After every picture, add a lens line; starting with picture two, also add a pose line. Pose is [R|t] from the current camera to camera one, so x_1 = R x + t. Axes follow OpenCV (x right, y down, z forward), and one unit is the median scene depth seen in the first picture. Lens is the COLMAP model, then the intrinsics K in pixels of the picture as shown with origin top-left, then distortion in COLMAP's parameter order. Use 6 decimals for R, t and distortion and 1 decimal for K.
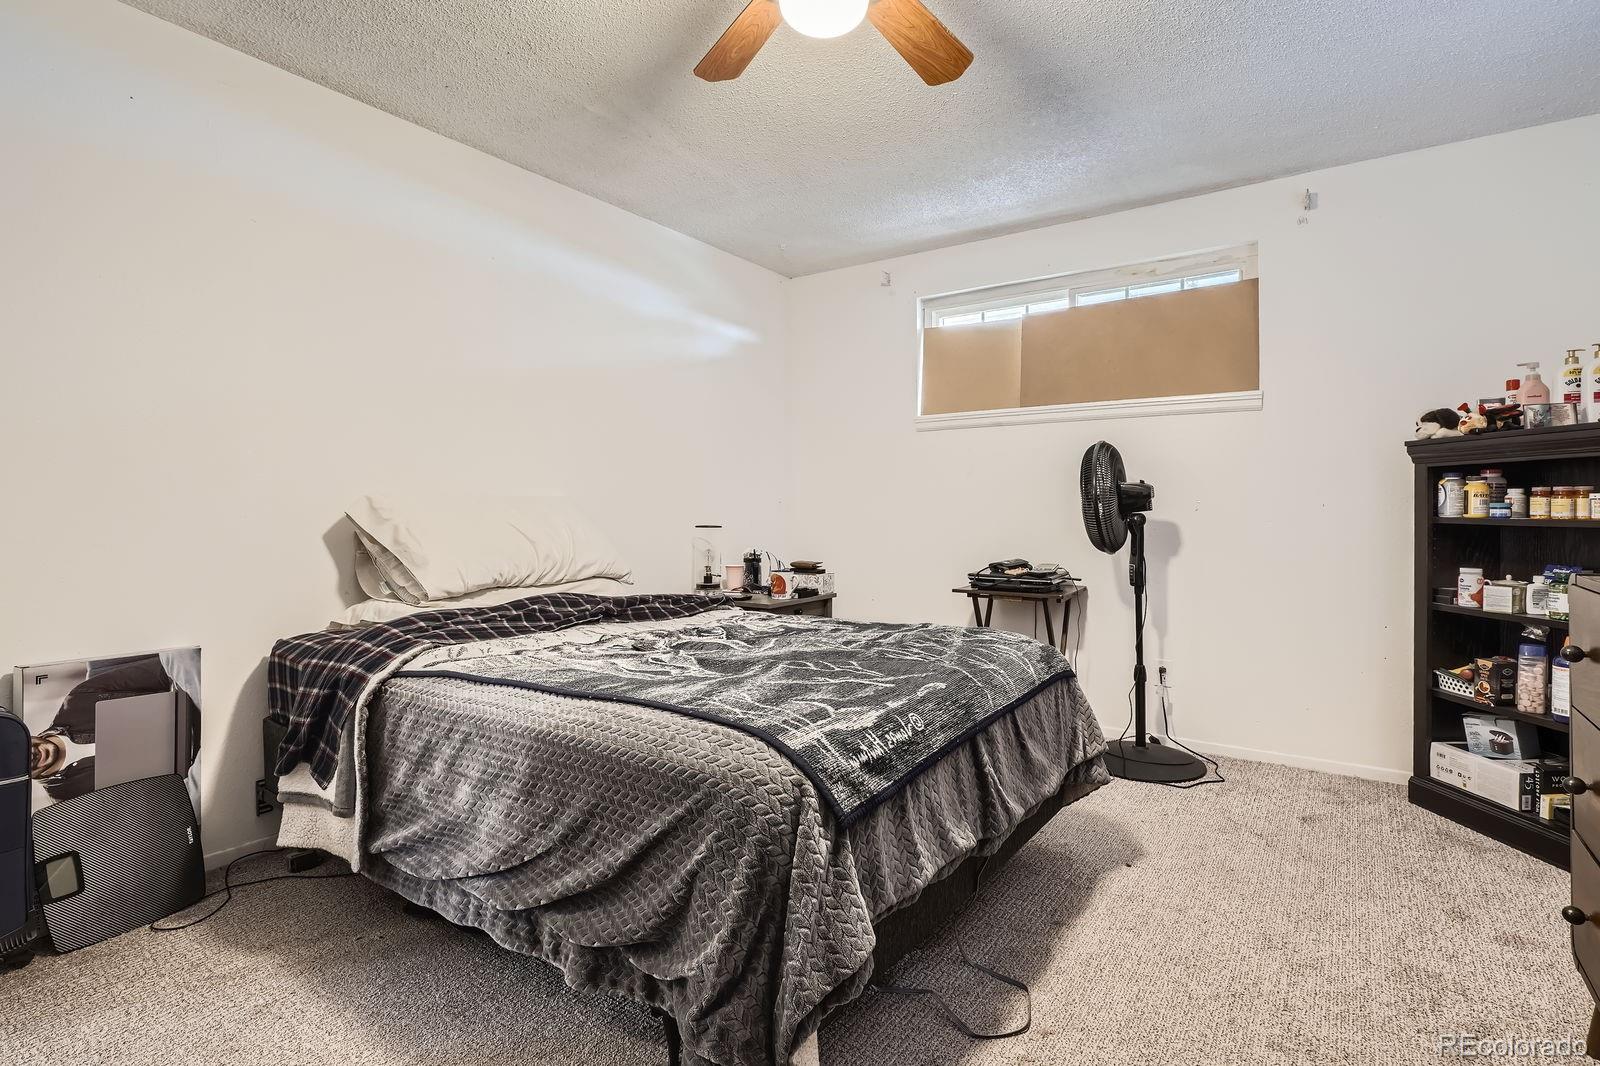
lens RADIAL K [[809.2, 0, 799.8], [0, 809.2, 522.5], [0, 0, 1]] dist [-0.000155, 0.000139]
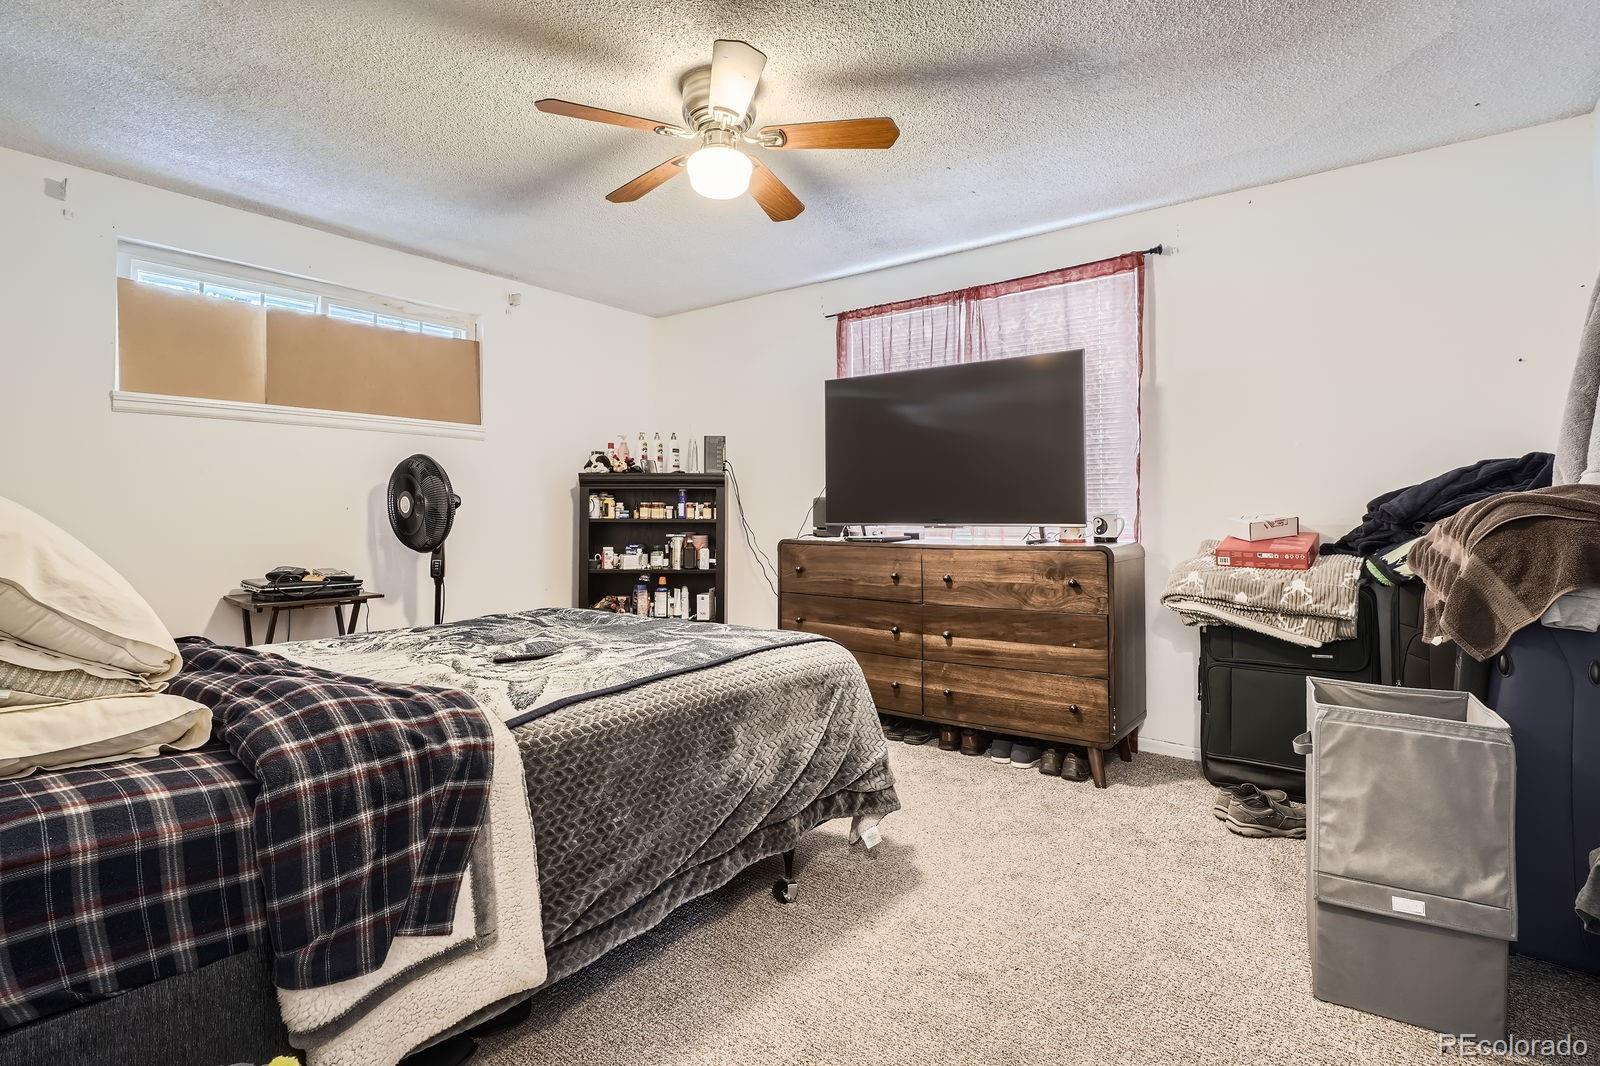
lens RADIAL K [[809.2, 0, 799.8], [0, 809.2, 528.6], [0, 0, 1]] dist [-0.000155, 0.000139]
pose [[0.039774, -0.010493, 0.999154, -0.748870], [0.016608, 0.999814, 0.009839, 0.004430], [-0.999071, 0.016203, 0.039941, 0.411464]]
